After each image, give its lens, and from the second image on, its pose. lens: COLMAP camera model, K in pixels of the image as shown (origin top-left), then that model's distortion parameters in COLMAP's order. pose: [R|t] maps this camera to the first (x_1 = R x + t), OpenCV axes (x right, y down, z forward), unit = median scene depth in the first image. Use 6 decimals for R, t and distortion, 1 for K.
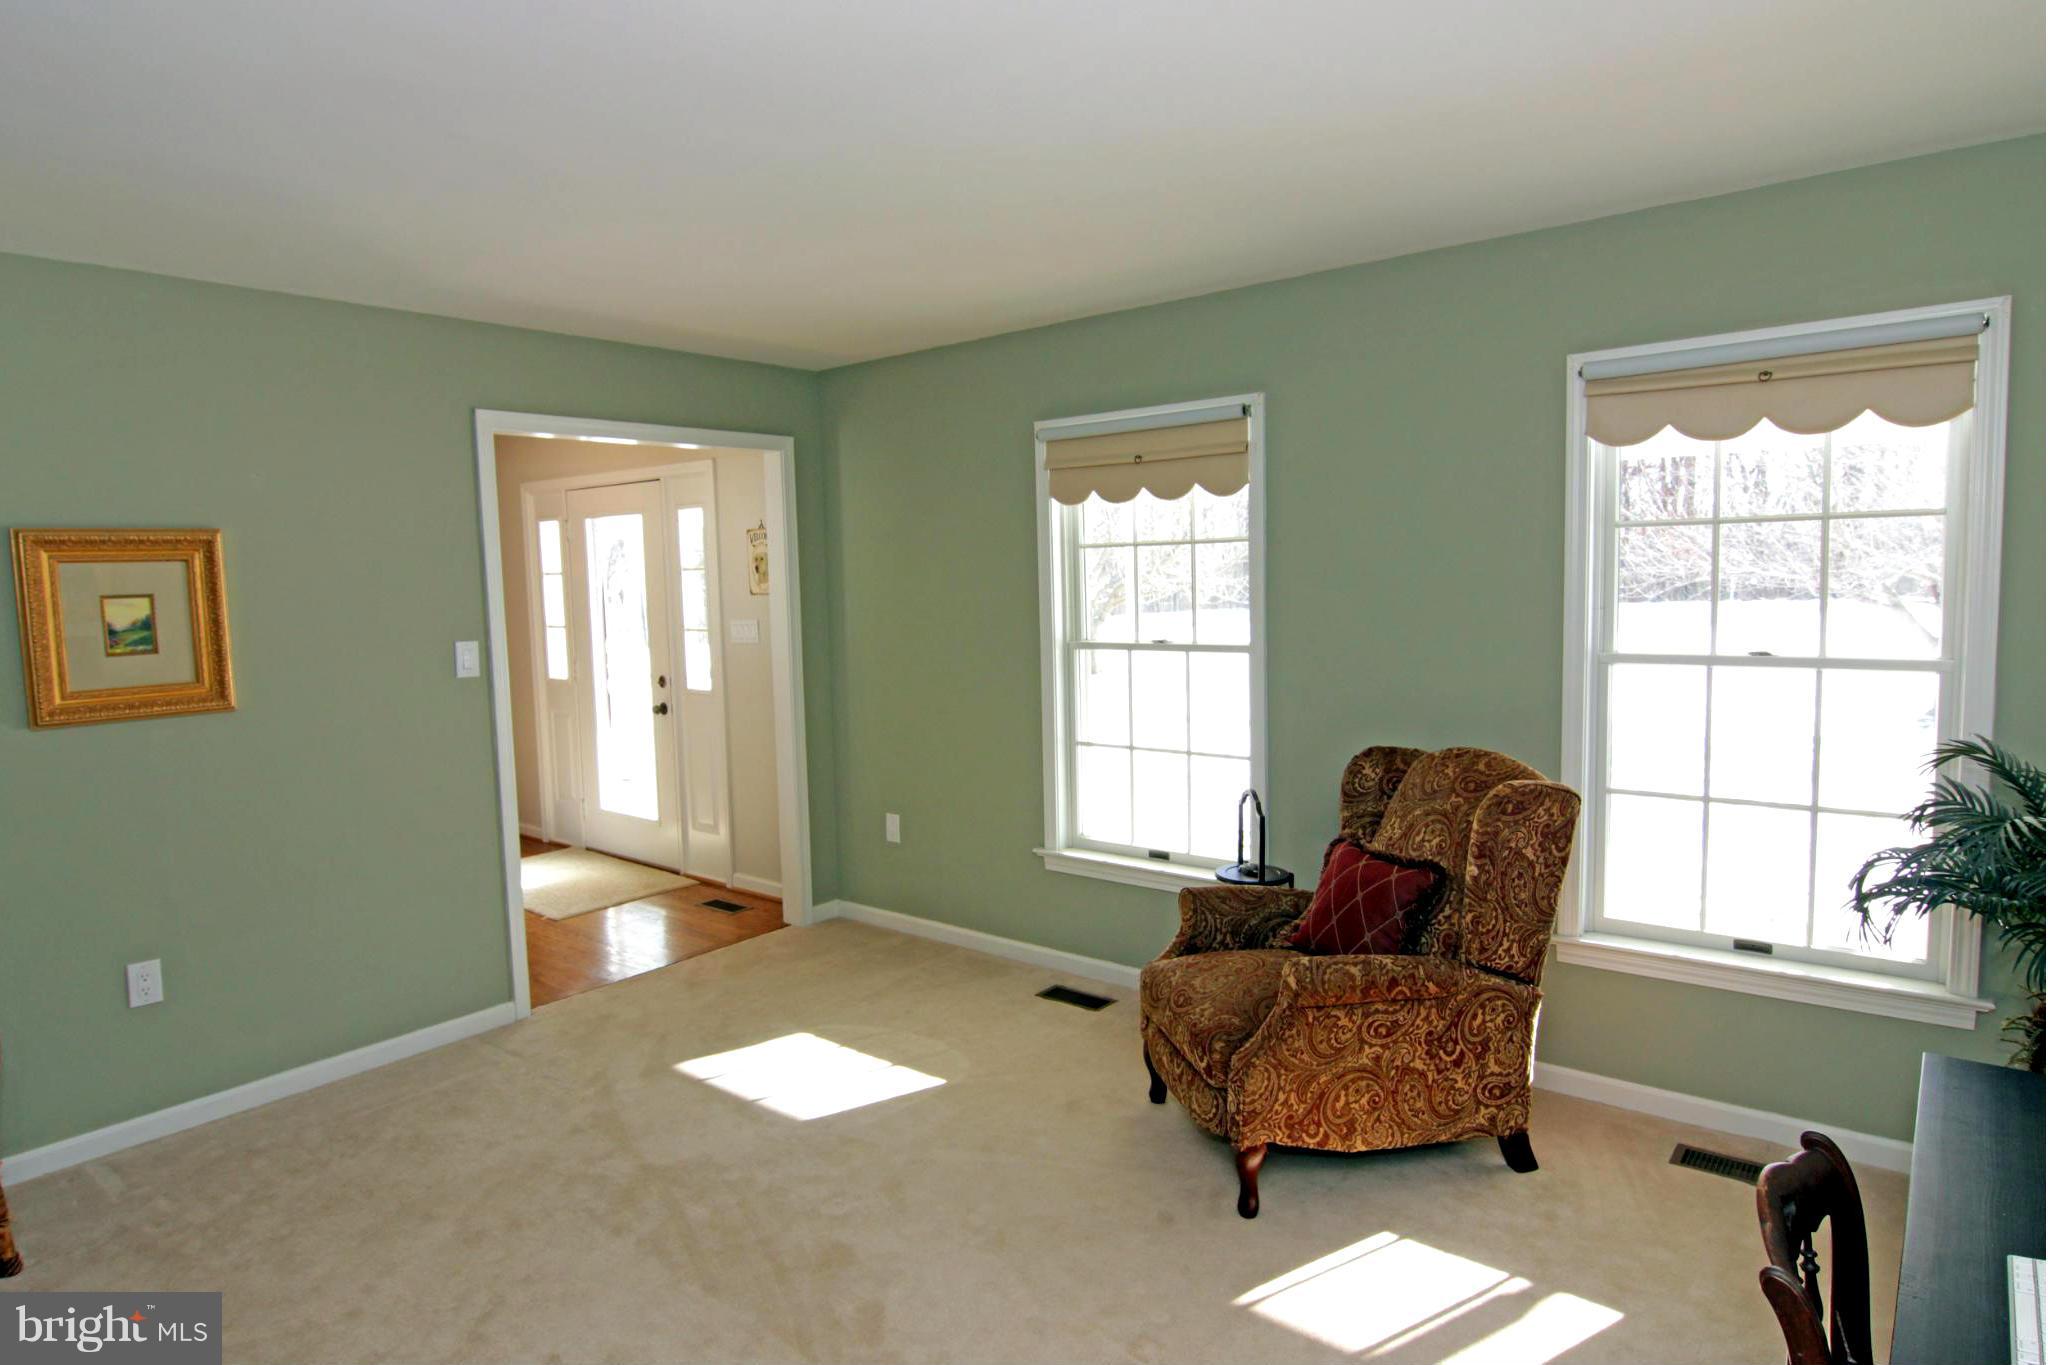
lens RADIAL K [[1158.5, 0, 1025.9], [0, 1158.5, 675.0], [0, 0, 1]] dist [-0.014491, -0.000386]
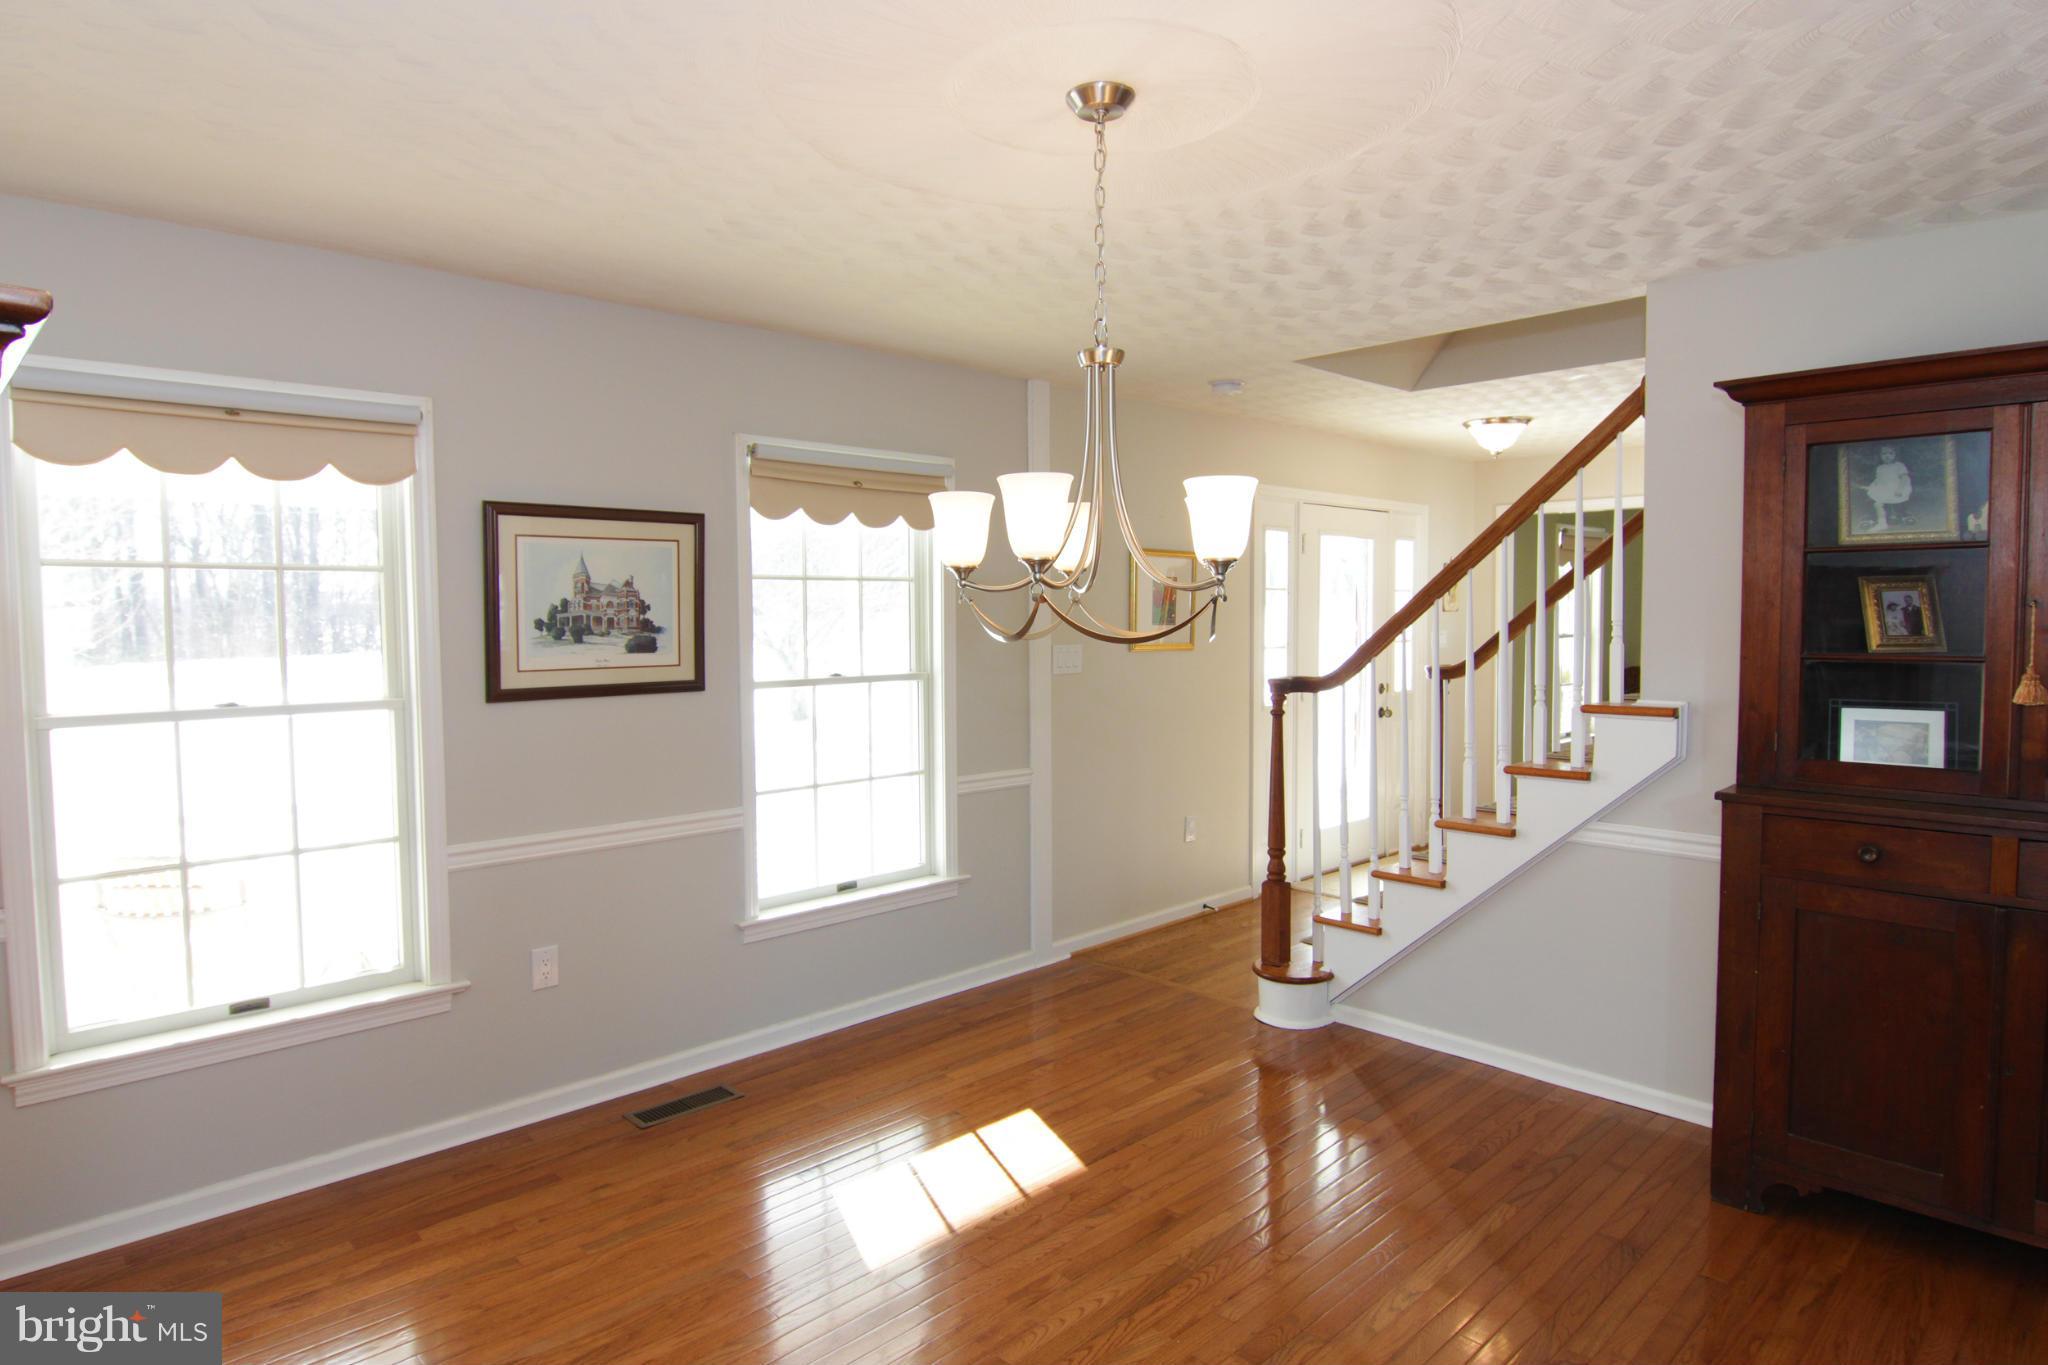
lens RADIAL K [[1158.5, 0, 1031.8], [0, 1158.5, 681.4], [0, 0, 1]] dist [-0.014491, -0.000386]
pose [[0.124305, -0.034691, 0.991637, -0.259144], [0.079274, 0.996541, 0.024926, -0.009541], [-0.989072, 0.075513, 0.126625, 0.222951]]
